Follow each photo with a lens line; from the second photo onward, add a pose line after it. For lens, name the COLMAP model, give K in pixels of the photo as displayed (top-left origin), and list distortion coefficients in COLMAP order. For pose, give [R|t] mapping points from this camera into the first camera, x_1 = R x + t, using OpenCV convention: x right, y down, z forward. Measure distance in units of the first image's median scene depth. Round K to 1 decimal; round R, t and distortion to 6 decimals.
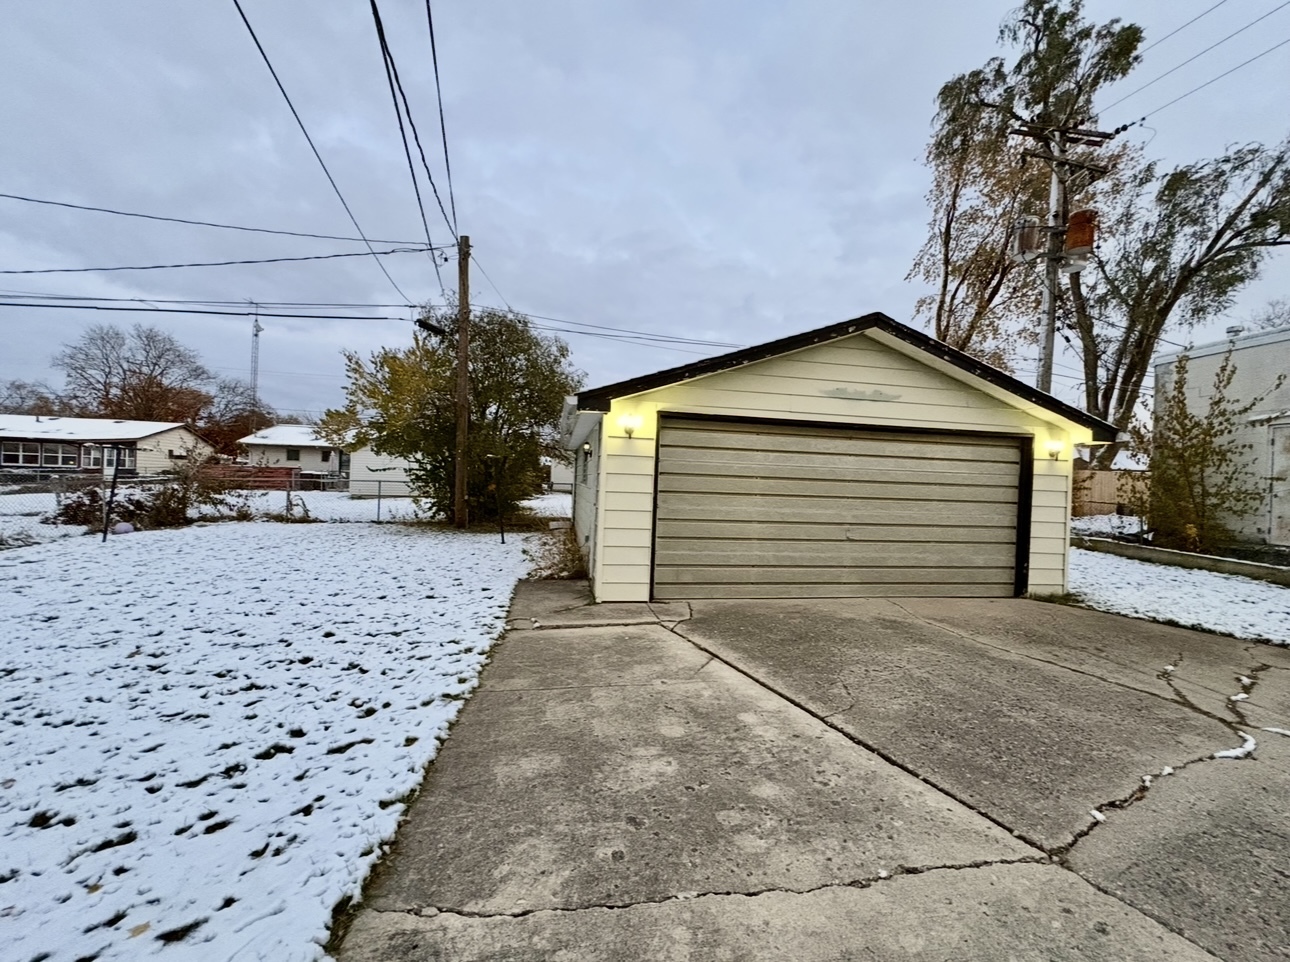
lens RADIAL K [[514.7, 0, 639.7], [0, 514.7, 480.8], [0, 0, 1]] dist [-0.000371, -0.000135]
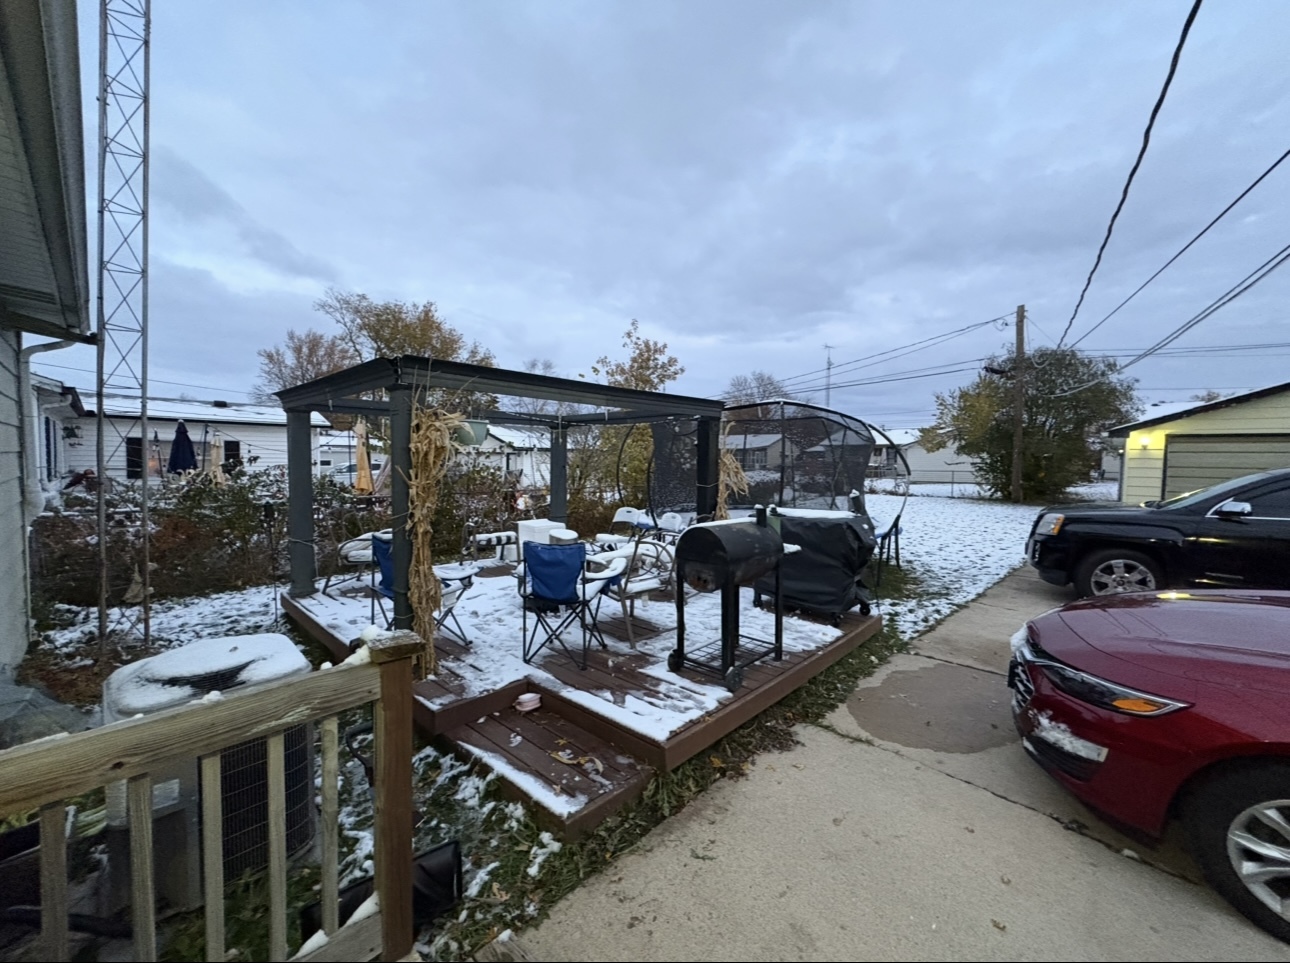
lens RADIAL K [[514.7, 0, 639.7], [0, 514.7, 481.3], [0, 0, 1]] dist [-0.000371, -0.000135]
pose [[0.614379, 0.007522, -0.788975, 0.146298], [0.010497, 0.999788, 0.017706, -0.006788], [0.788941, -0.019160, 0.614170, -0.731988]]
